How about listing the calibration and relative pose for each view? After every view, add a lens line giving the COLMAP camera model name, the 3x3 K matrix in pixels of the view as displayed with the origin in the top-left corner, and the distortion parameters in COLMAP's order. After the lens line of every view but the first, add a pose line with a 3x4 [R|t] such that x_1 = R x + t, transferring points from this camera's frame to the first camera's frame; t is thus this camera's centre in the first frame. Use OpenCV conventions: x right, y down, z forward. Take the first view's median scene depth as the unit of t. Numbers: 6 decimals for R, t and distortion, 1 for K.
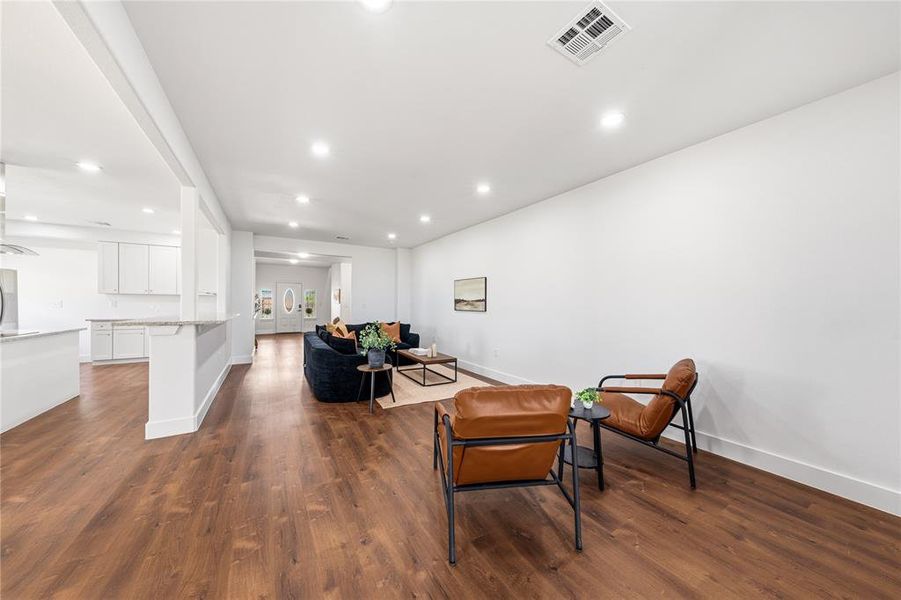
lens RADIAL K [[313.7, 0, 448.1], [0, 313.7, 302.4], [0, 0, 1]] dist [0.002217, 0.000292]
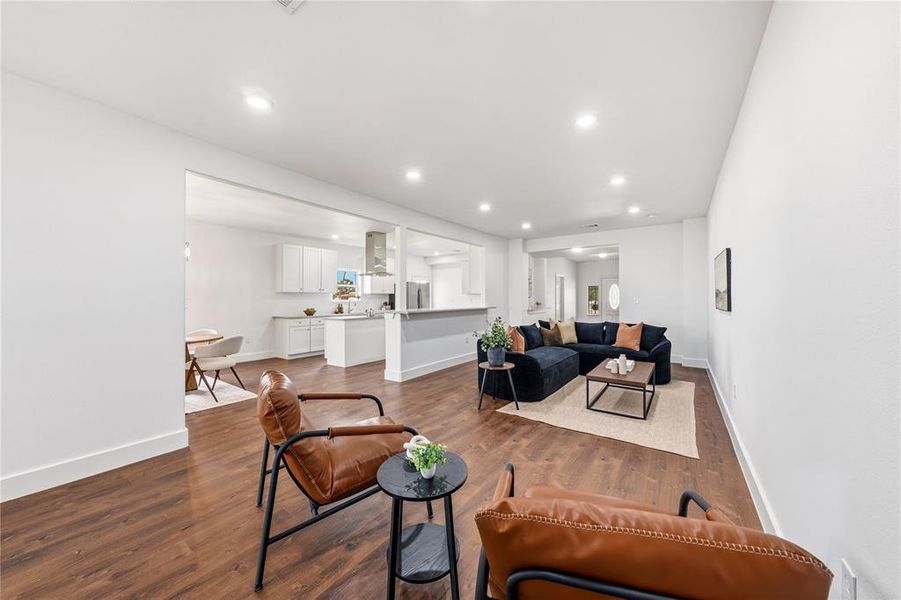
lens RADIAL K [[313.7, 0, 449.8], [0, 313.7, 302.7], [0, 0, 1]] dist [0.002217, 0.000292]
pose [[0.403480, 0.002539, -0.914985, 0.370678], [0.010378, 0.999919, 0.007351, 0.003801], [0.914930, -0.012462, 0.403421, 0.302795]]
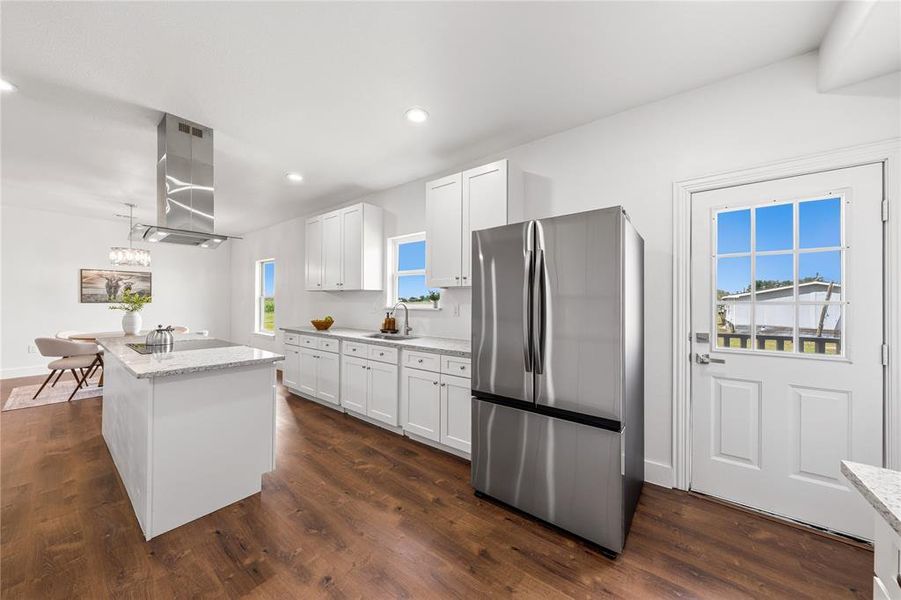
lens RADIAL K [[313.7, 0, 447.5], [0, 313.7, 297.0], [0, 0, 1]] dist [0.002217, 0.000292]
pose [[-0.927901, -0.011537, -0.372648, -0.953963], [-0.005621, 0.999840, -0.016957, -0.007595], [0.372785, -0.013640, -0.927818, 1.055170]]
